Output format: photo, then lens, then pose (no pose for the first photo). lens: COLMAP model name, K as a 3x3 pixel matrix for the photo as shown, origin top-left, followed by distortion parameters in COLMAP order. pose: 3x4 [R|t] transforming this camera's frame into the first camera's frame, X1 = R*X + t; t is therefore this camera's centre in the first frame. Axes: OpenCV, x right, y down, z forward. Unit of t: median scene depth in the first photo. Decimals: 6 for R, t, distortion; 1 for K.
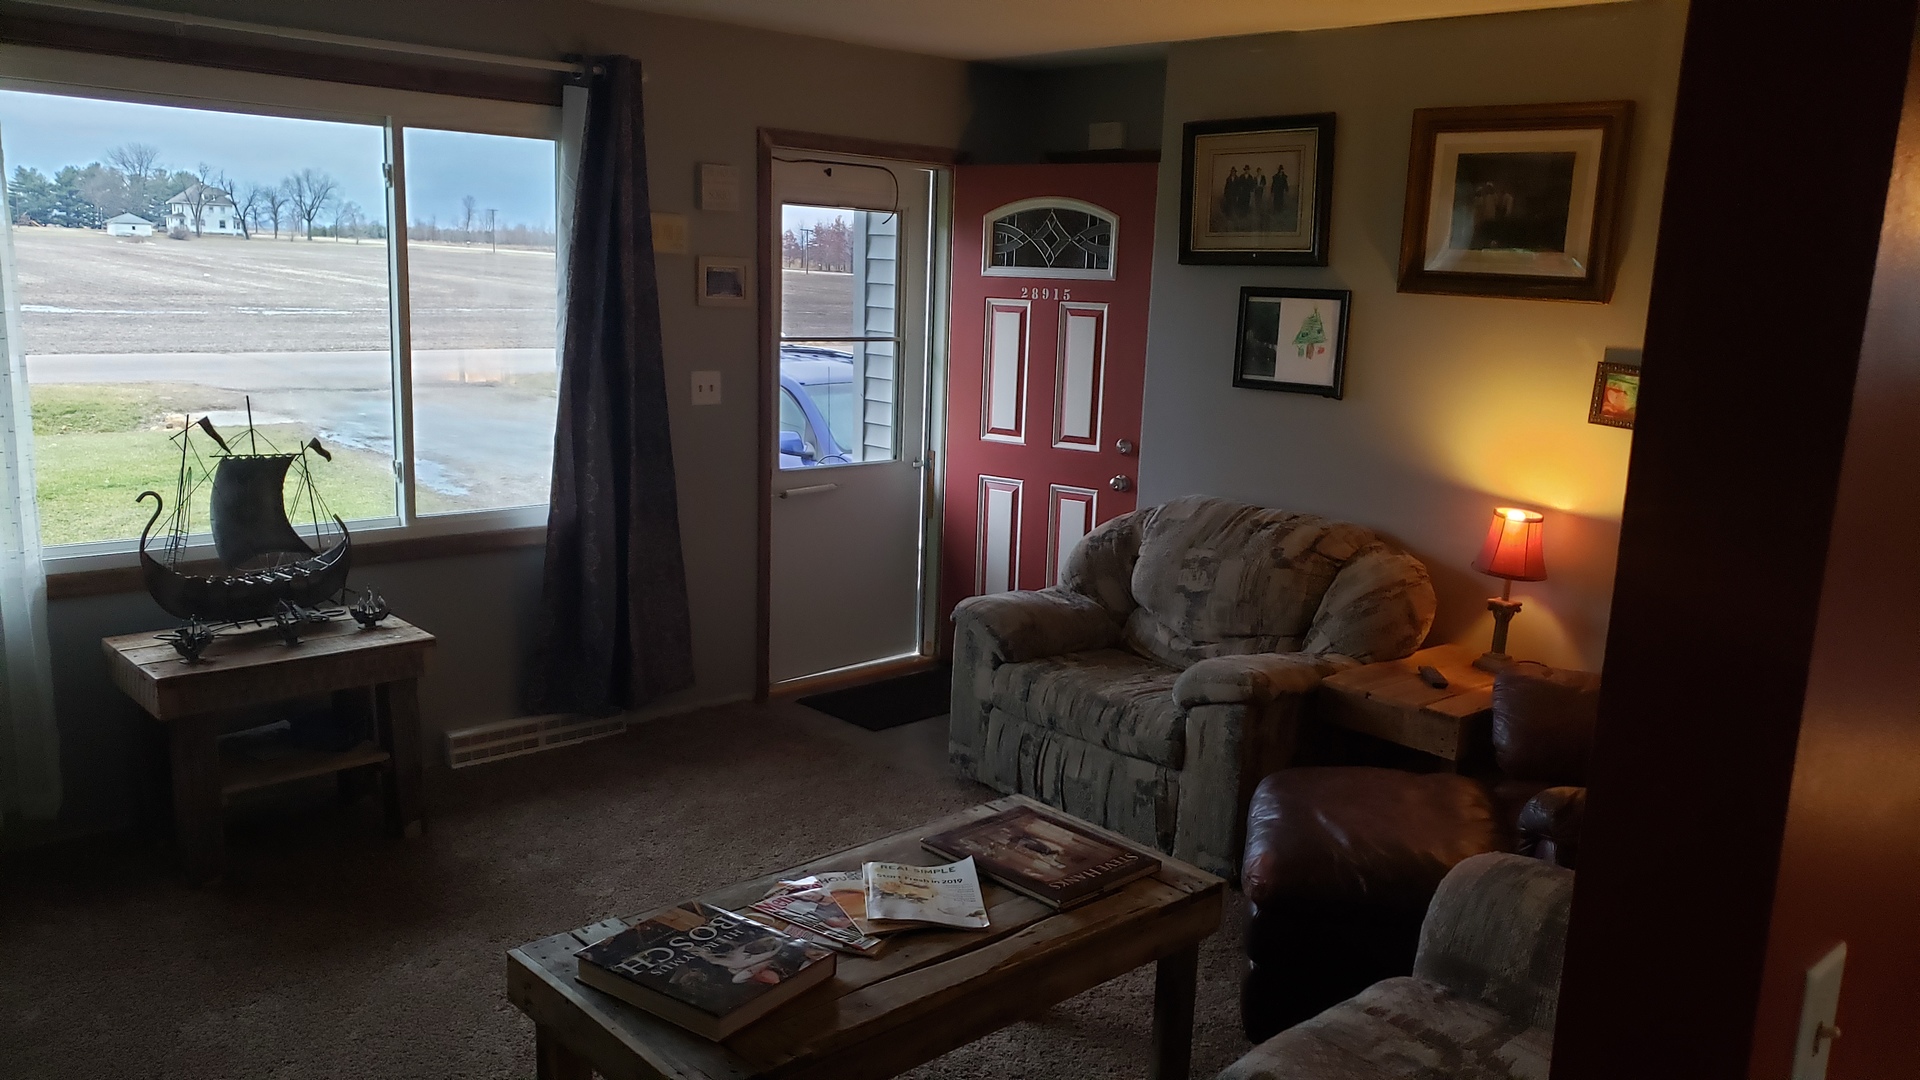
lens RADIAL K [[1489.2, 0, 972.5], [0, 1489.2, 539.9], [0, 0, 1]] dist [0.028205, -0.058385]
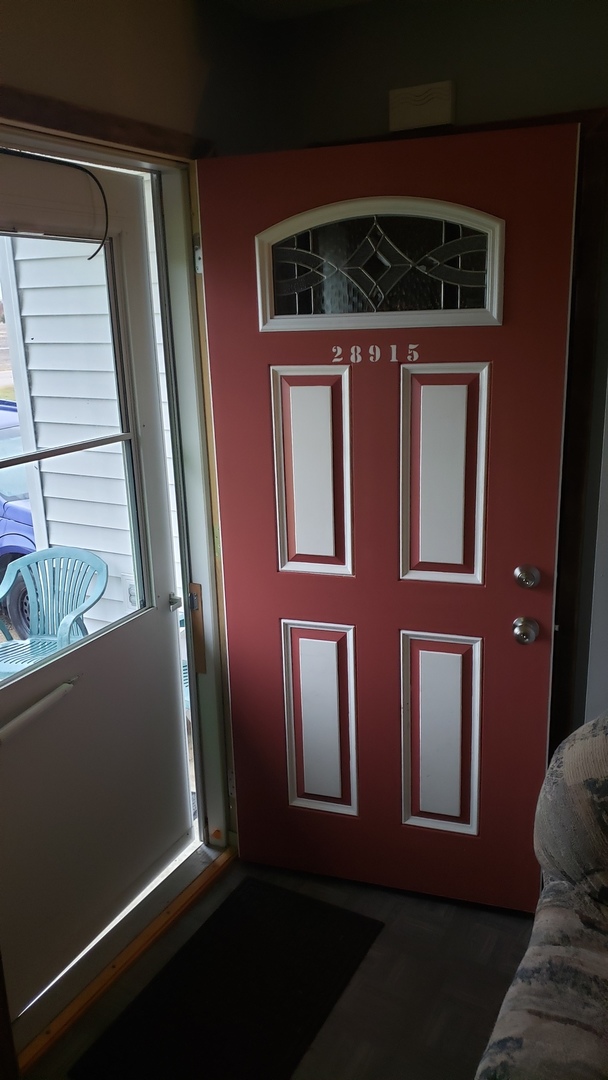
lens RADIAL K [[837.7, 0, 317.4], [0, 837.7, 557.0], [0, 0, 1]] dist [0.028205, -0.058385]
pose [[0.944862, -0.147256, 0.292492, -0.114228], [0.117709, 0.986218, 0.116271, -0.147917], [-0.305582, -0.075431, 0.949173, 0.784809]]
